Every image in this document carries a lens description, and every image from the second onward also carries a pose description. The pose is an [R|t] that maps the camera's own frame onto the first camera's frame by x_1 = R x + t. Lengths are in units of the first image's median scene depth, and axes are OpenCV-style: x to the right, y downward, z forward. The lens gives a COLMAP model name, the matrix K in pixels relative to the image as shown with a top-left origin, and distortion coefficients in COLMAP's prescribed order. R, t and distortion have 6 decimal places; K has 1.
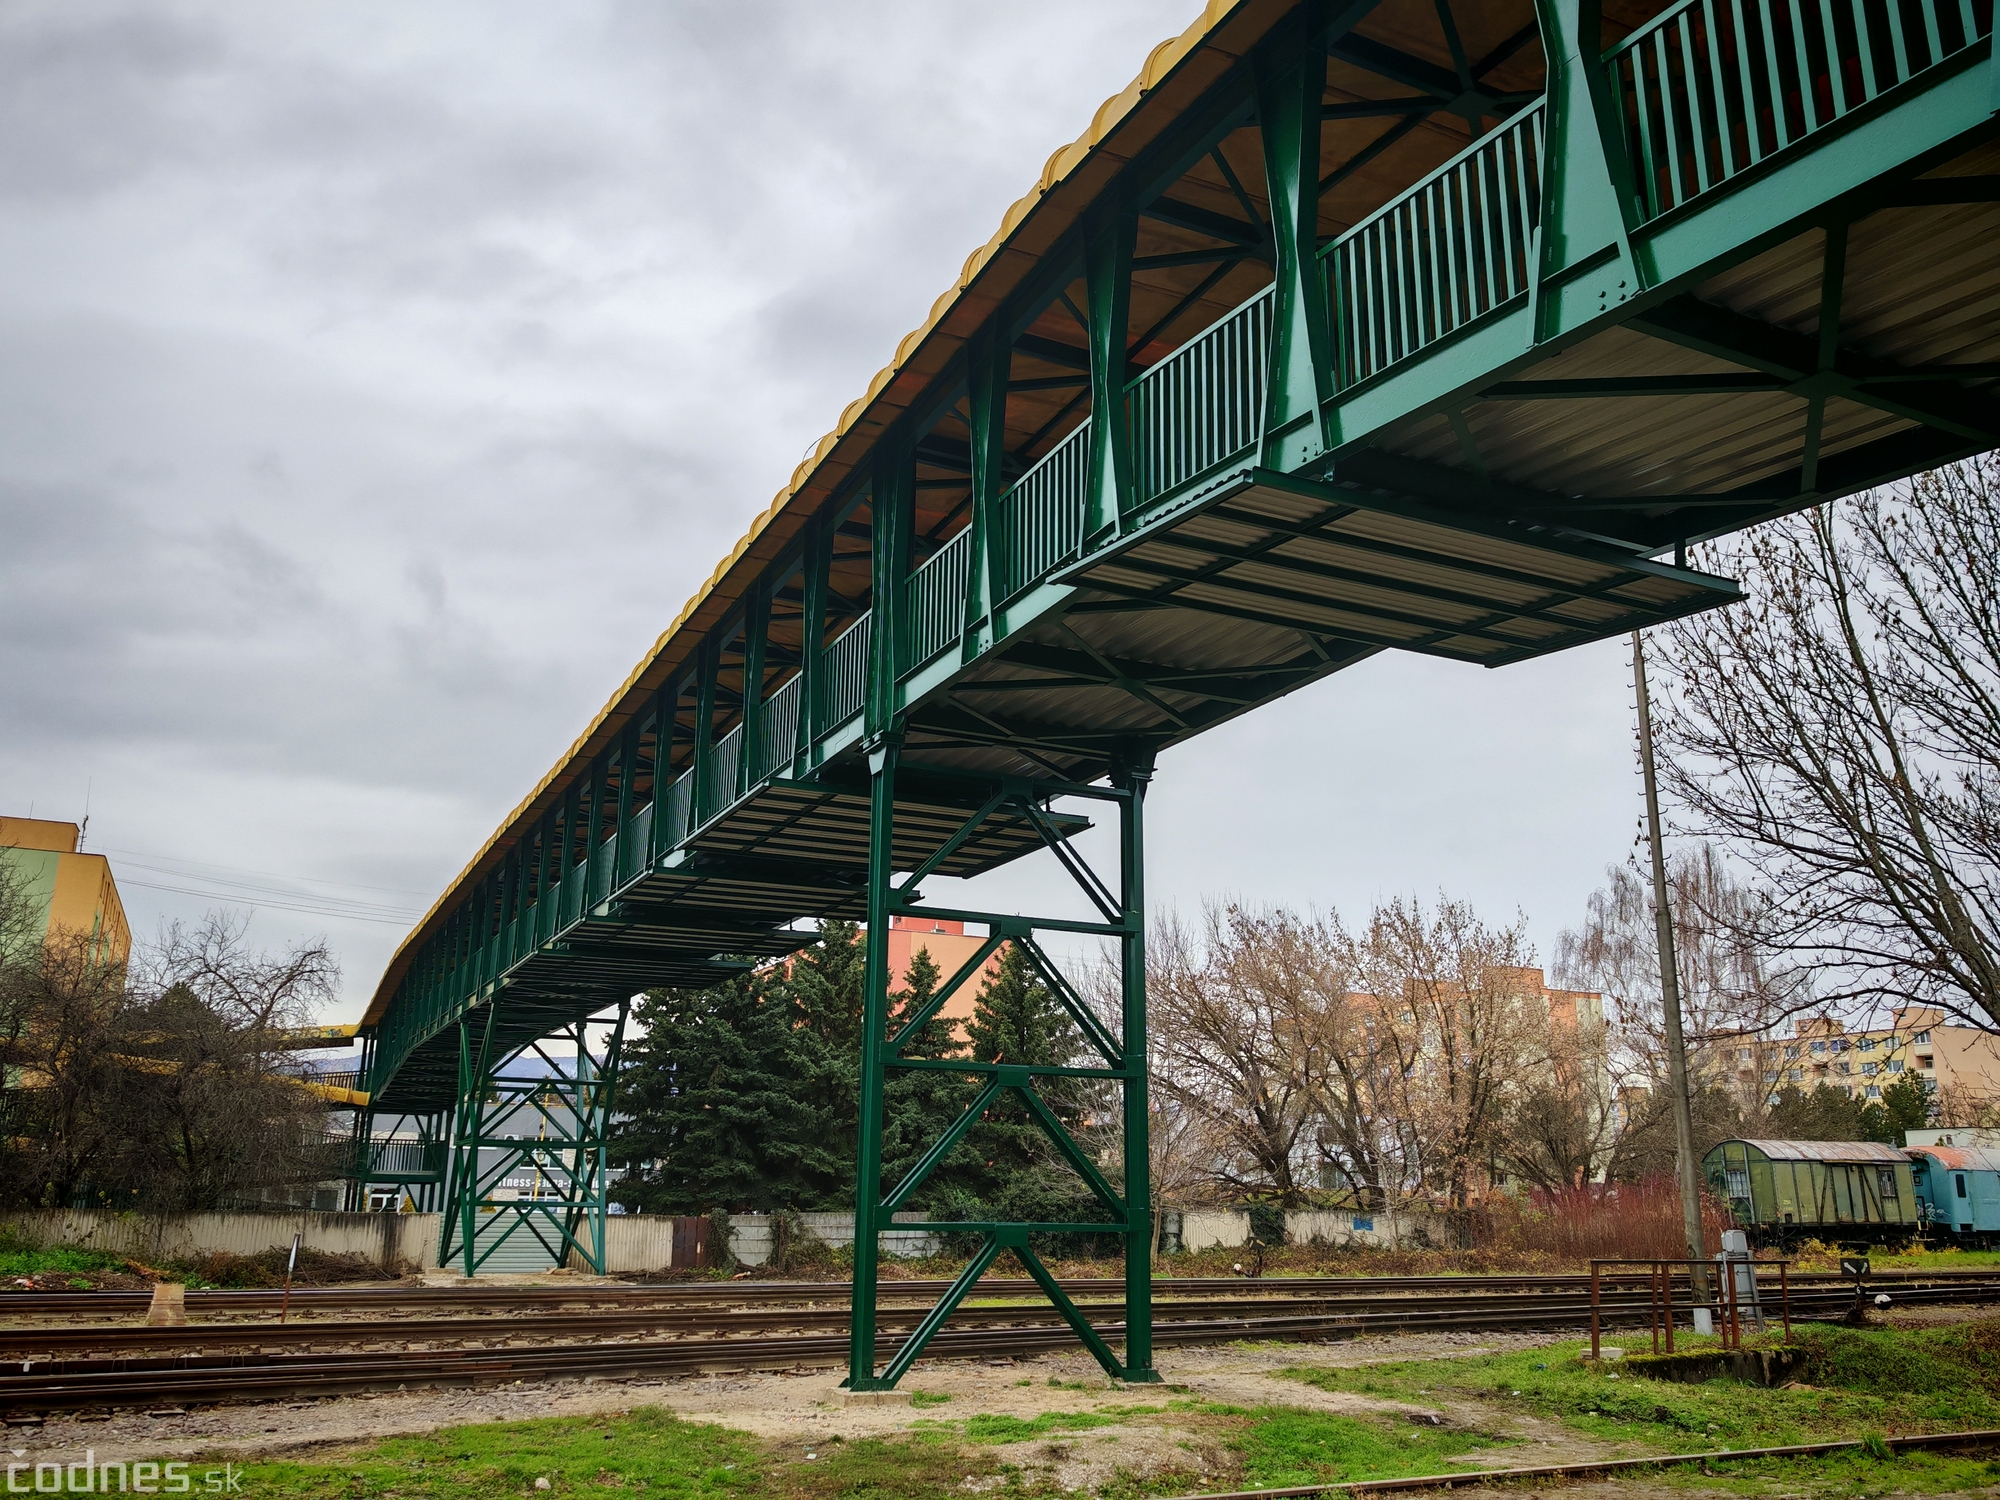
lens RADIAL K [[1603.3, 0, 1012.9], [0, 1603.3, 749.4], [0, 0, 1]] dist [0.013244, -0.017299]
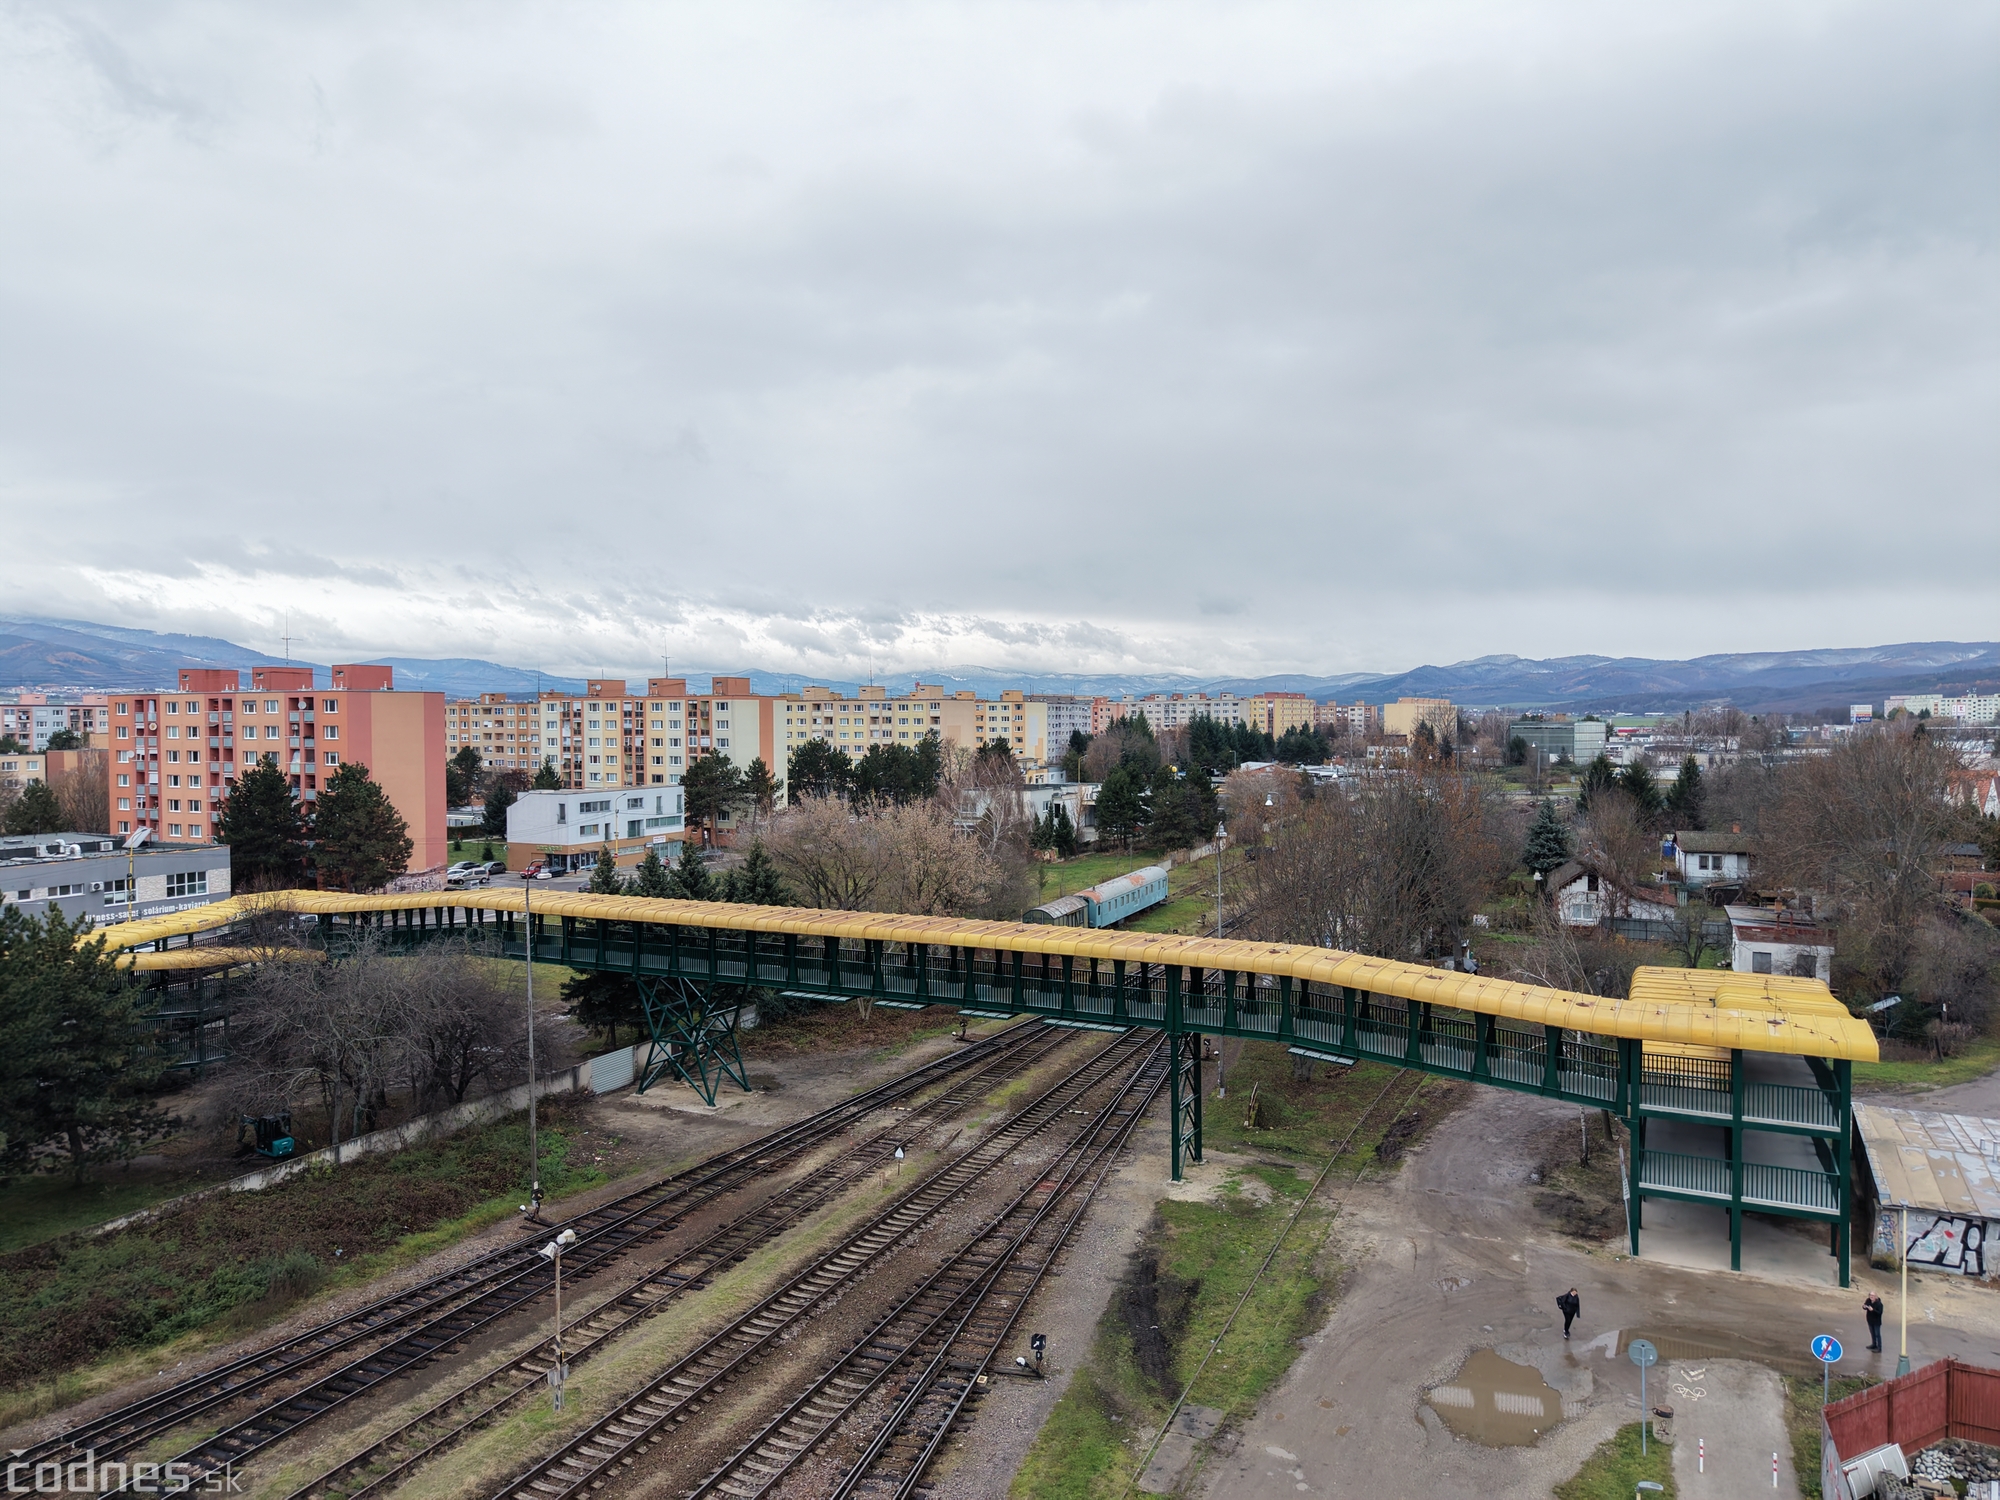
lens RADIAL K [[1309.1, 0, 1000.3], [0, 1309.1, 741.3], [0, 0, 1]] dist [0.027710, -0.011609]
pose [[0.800833, -0.021853, 0.598489, -0.813668], [-0.150806, 0.959774, 0.236837, -0.493527], [-0.579590, -0.279923, 0.765323, -0.376157]]
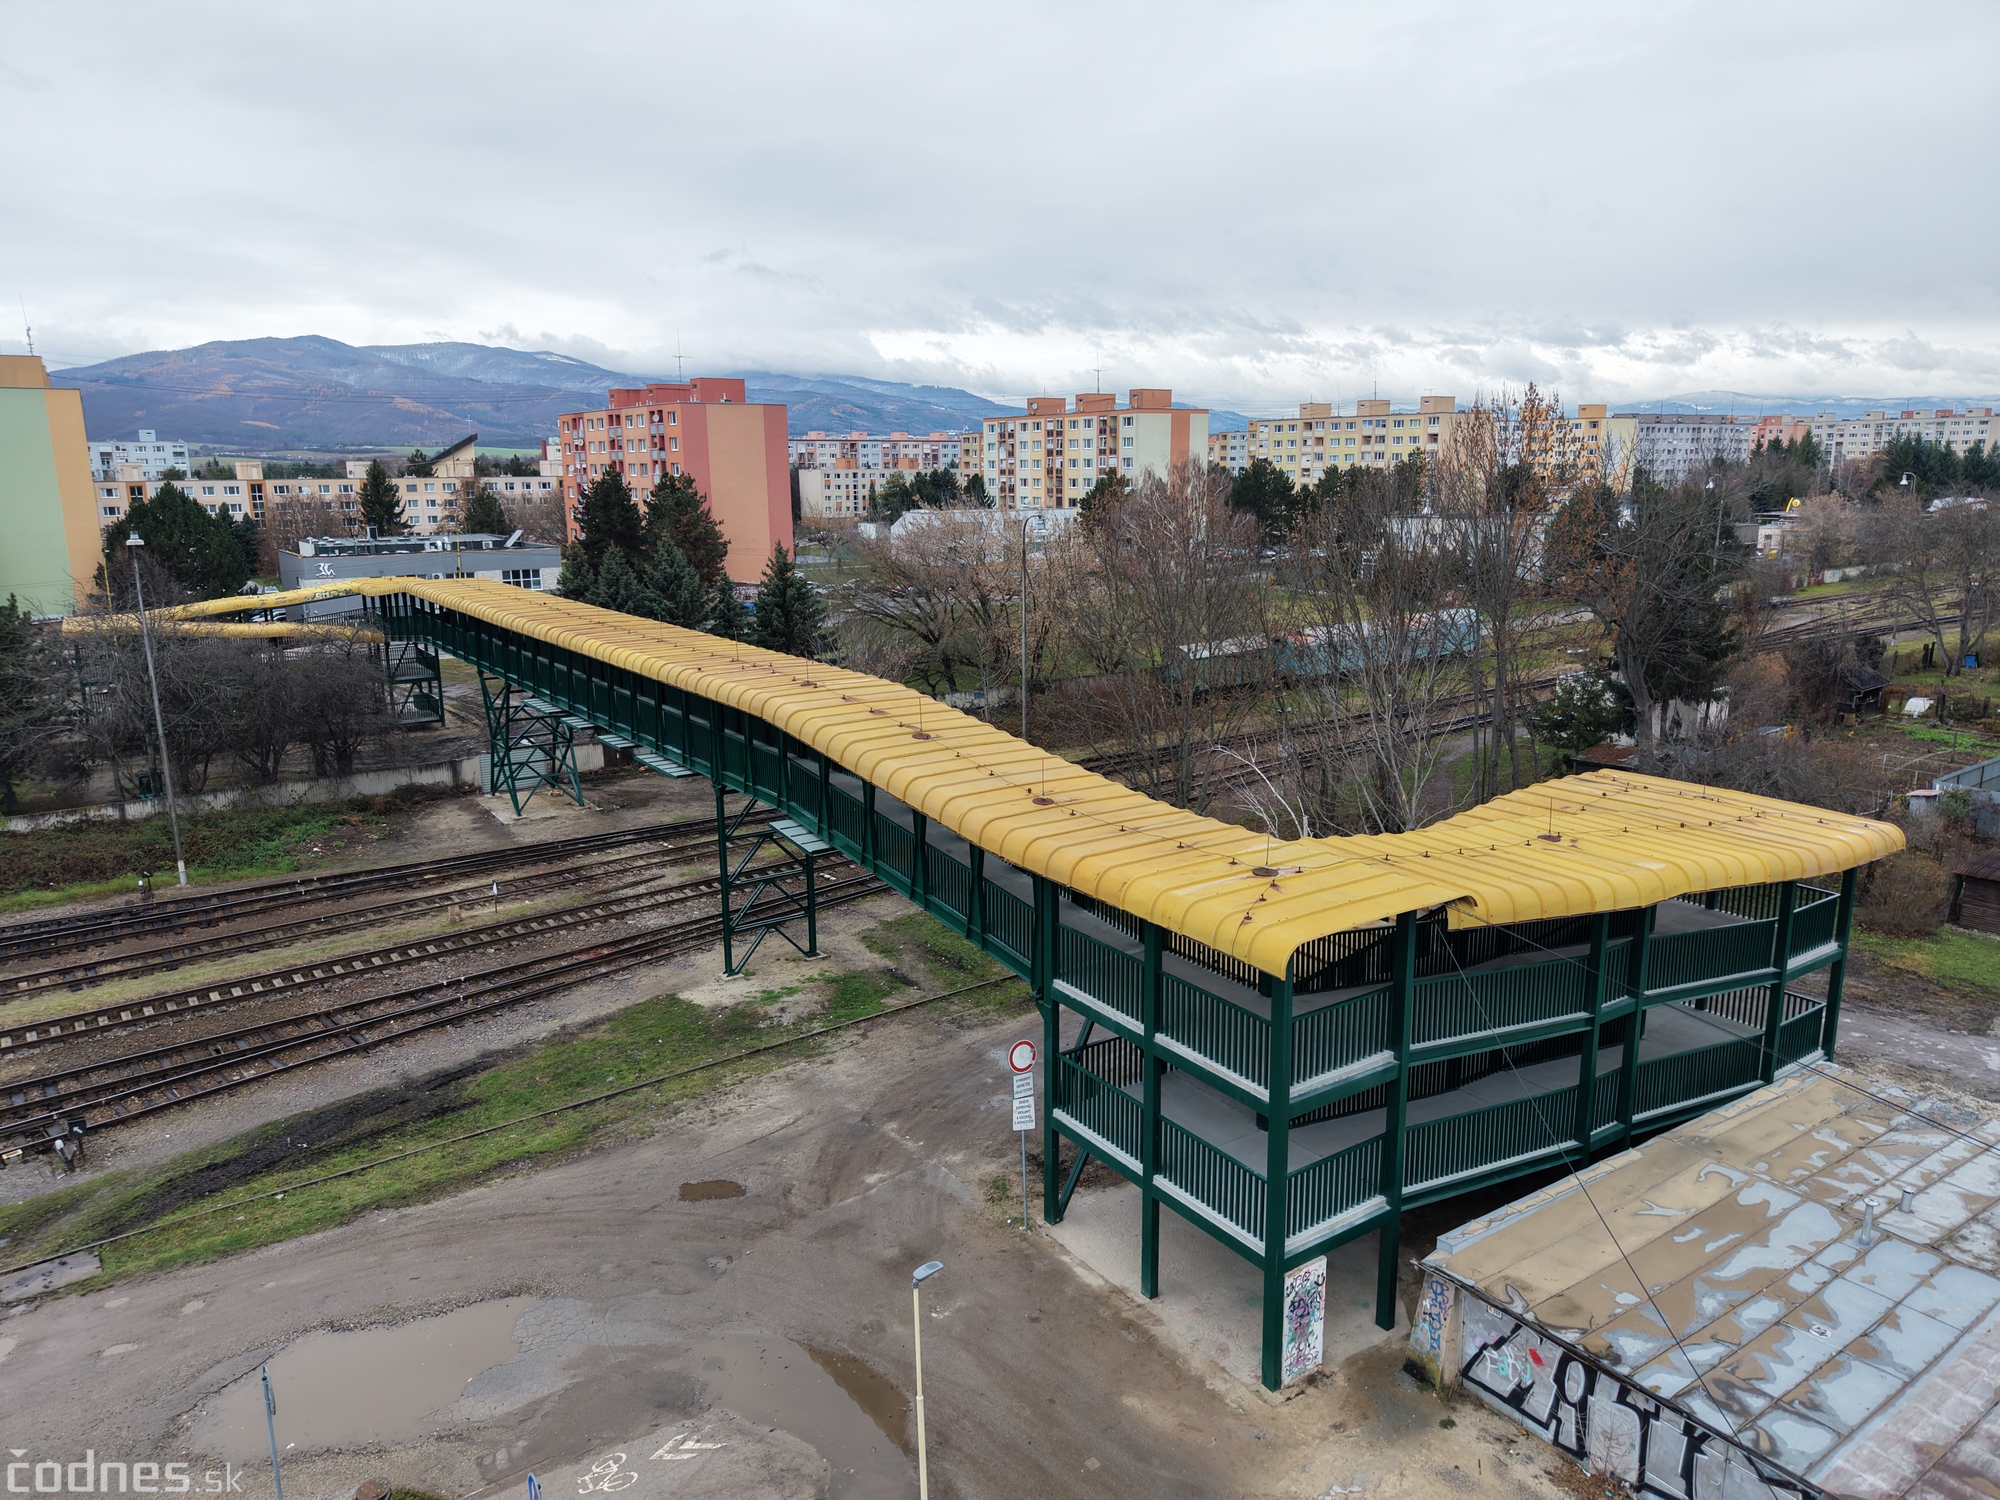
lens RADIAL K [[1309.1, 0, 986.0], [0, 1309.1, 759.5], [0, 0, 1]] dist [0.027710, -0.011609]
pose [[0.990177, -0.050793, 0.130265, 0.033586], [-0.016979, 0.881102, 0.472622, -0.416220], [-0.138782, -0.470192, 0.871584, -0.406112]]
